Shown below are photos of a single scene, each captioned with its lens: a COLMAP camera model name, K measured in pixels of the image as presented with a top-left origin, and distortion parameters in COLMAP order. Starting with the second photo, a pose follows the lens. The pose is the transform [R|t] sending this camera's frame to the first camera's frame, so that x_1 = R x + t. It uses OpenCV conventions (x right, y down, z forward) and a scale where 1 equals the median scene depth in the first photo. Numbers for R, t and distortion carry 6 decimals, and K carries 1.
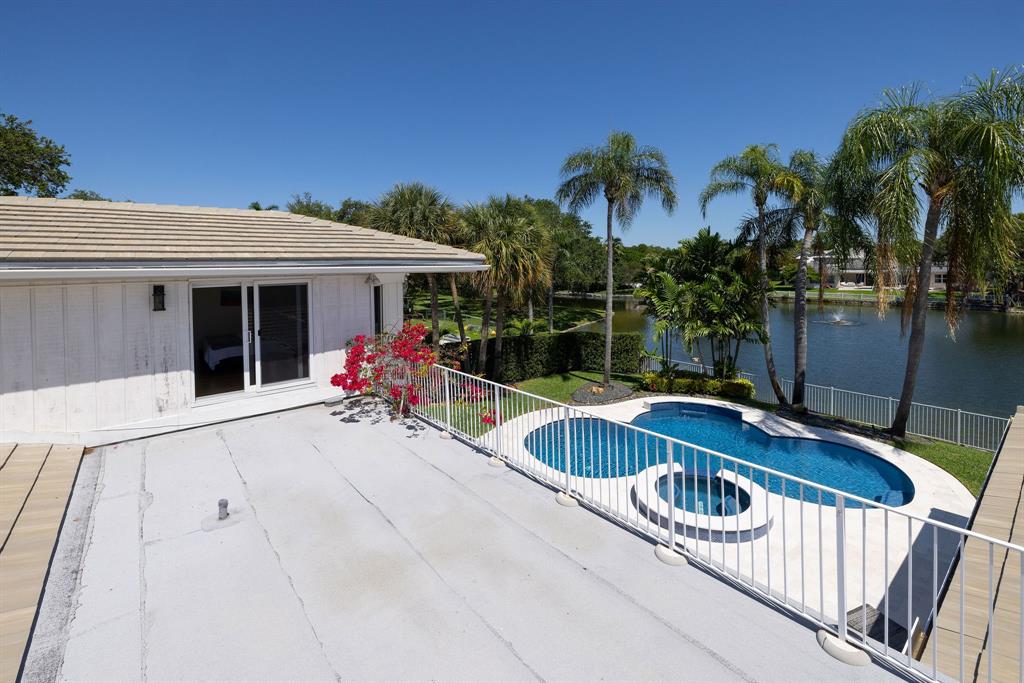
lens RADIAL K [[462.7, 0, 513.2], [0, 462.7, 341.4], [0, 0, 1]] dist [0.003518, -0.000178]
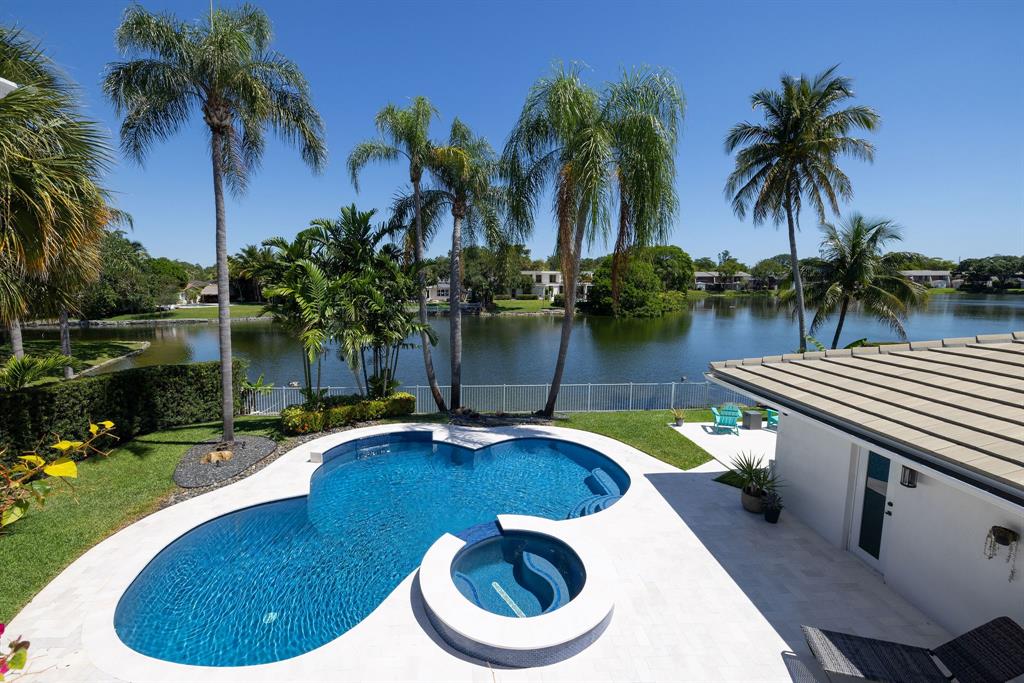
lens RADIAL K [[462.7, 0, 506.0], [0, 462.7, 339.2], [0, 0, 1]] dist [0.003518, -0.000178]
pose [[0.611318, -0.096769, 0.785447, -0.047474], [0.137555, 0.990381, 0.014958, -0.001834], [-0.779339, 0.098898, 0.618748, 0.350575]]
